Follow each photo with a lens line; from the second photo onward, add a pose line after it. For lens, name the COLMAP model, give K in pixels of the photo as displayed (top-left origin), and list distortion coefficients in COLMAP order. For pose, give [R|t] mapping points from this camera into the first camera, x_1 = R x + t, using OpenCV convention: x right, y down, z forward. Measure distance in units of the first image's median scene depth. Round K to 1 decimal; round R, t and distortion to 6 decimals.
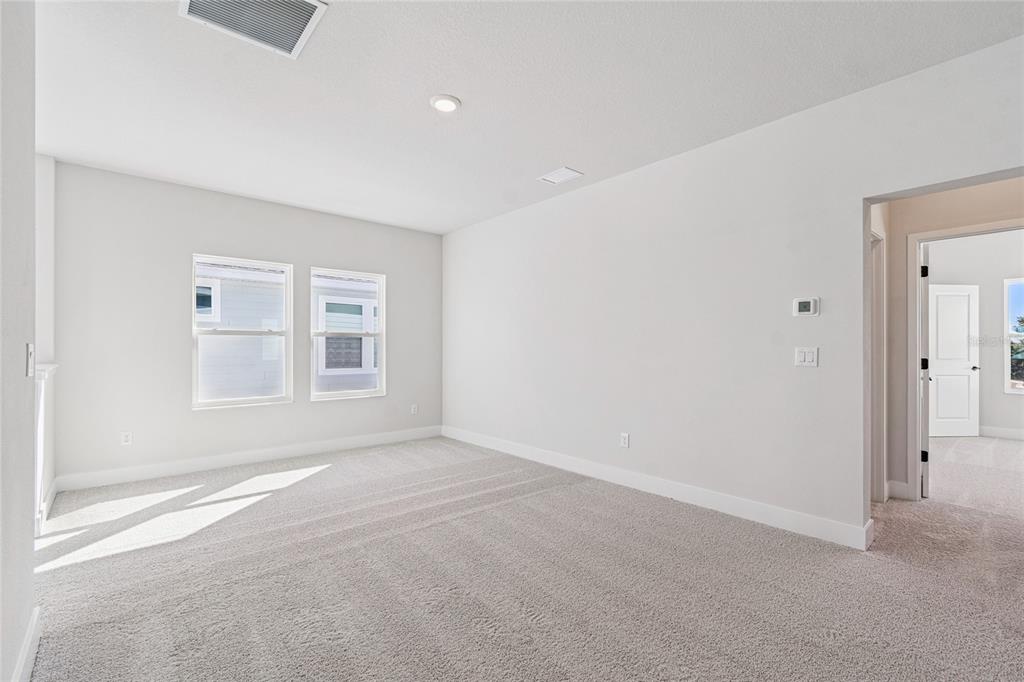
lens RADIAL K [[457.4, 0, 518.1], [0, 457.4, 346.2], [0, 0, 1]] dist [0.001409, -0.001024]
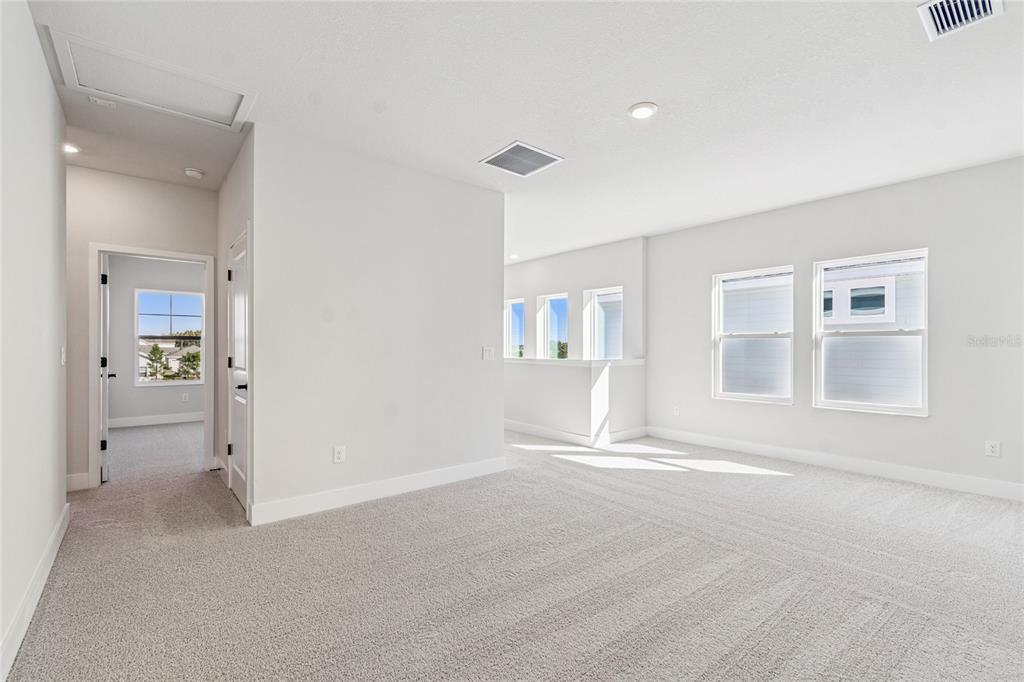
lens RADIAL K [[457.4, 0, 518.1], [0, 457.4, 346.2], [0, 0, 1]] dist [0.001409, -0.001024]
pose [[-0.028109, -0.003604, -0.999598, 0.495339], [0.000149, 0.999993, -0.003610, -0.000354], [0.999605, -0.000250, -0.028108, 0.426067]]
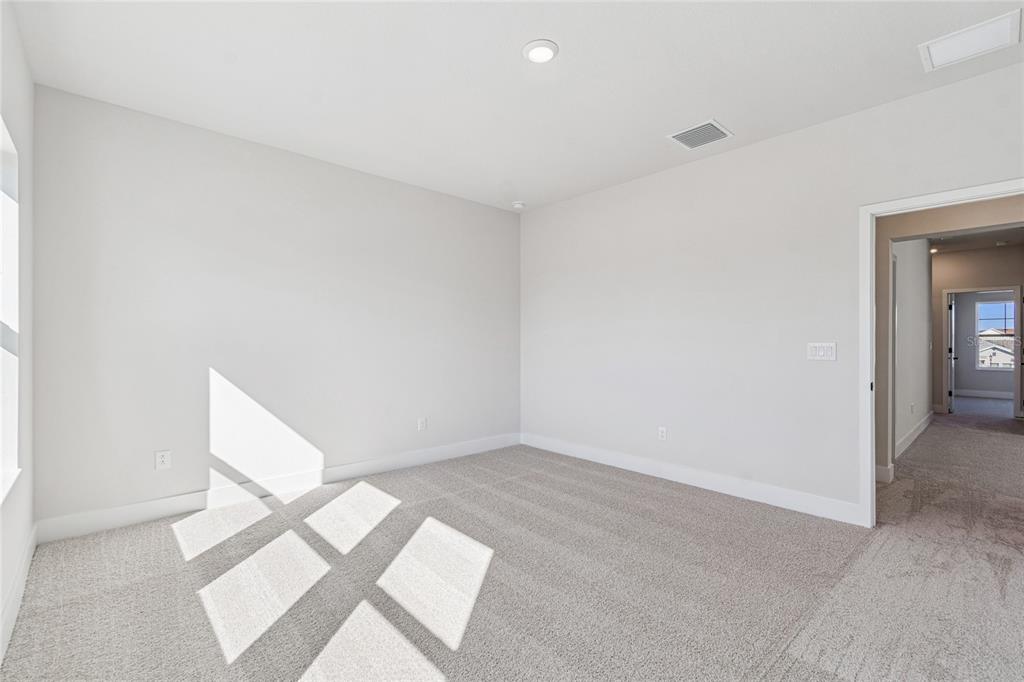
lens RADIAL K [[457.4, 0, 518.1], [0, 457.4, 346.2], [0, 0, 1]] dist [0.001409, -0.001024]
pose [[-0.999593, -0.000541, -0.028539, 0.829272], [-0.000622, 0.999996, 0.002829, 0.002669], [0.028537, 0.002845, -0.999589, 0.774653]]
